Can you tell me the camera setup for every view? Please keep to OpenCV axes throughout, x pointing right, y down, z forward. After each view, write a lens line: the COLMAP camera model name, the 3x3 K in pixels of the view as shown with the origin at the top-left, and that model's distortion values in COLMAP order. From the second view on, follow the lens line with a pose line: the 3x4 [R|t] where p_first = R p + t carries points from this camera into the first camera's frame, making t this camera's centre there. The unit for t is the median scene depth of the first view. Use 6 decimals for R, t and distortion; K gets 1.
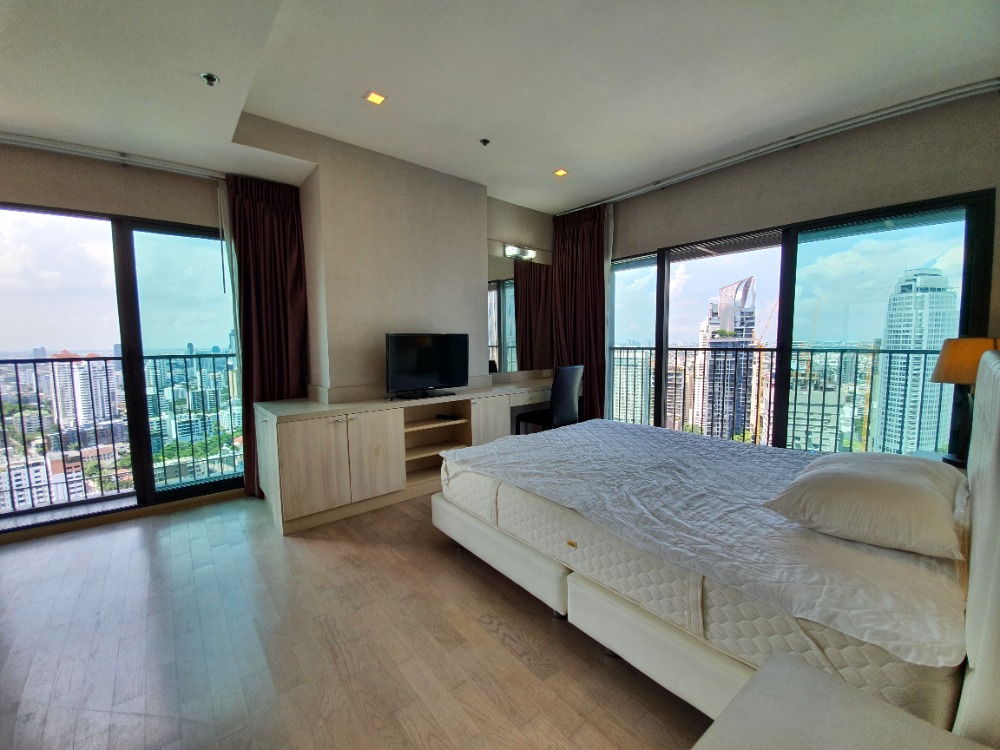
lens RADIAL K [[397.4, 0, 494.5], [0, 397.4, 376.8], [0, 0, 1]] dist [-0.011054, -0.005352]
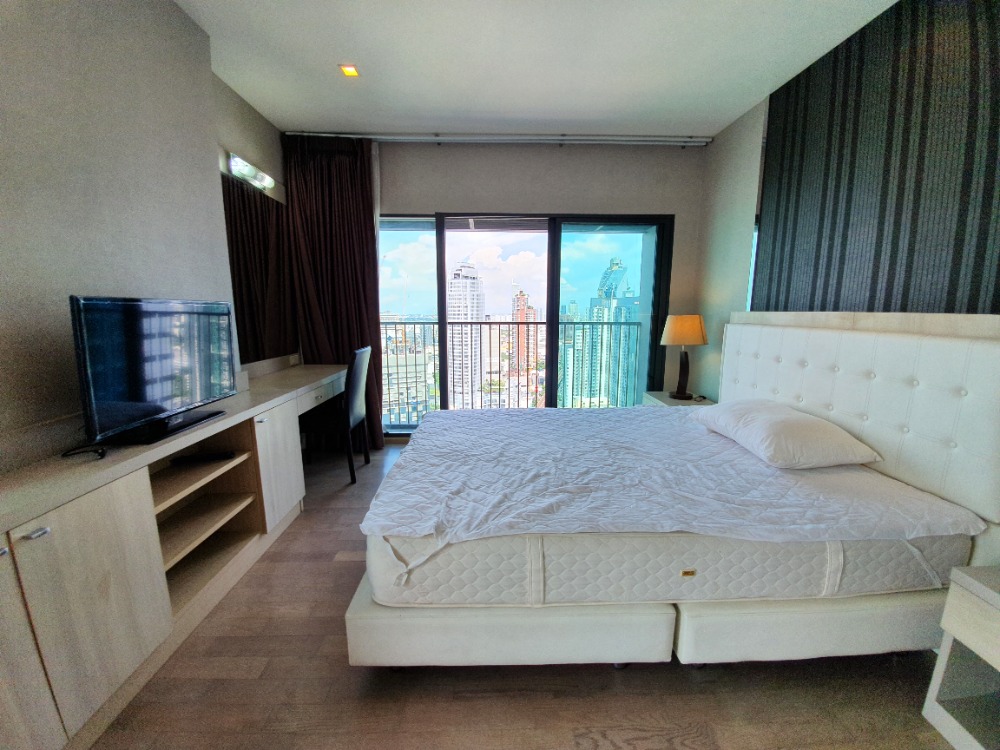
lens RADIAL K [[397.4, 0, 496.2], [0, 397.4, 376.5], [0, 0, 1]] dist [-0.011054, -0.005352]
pose [[0.614492, -0.115723, 0.780390, -0.310054], [0.061956, 0.993207, 0.098496, -0.038617], [-0.786487, -0.012175, 0.617487, 0.406678]]
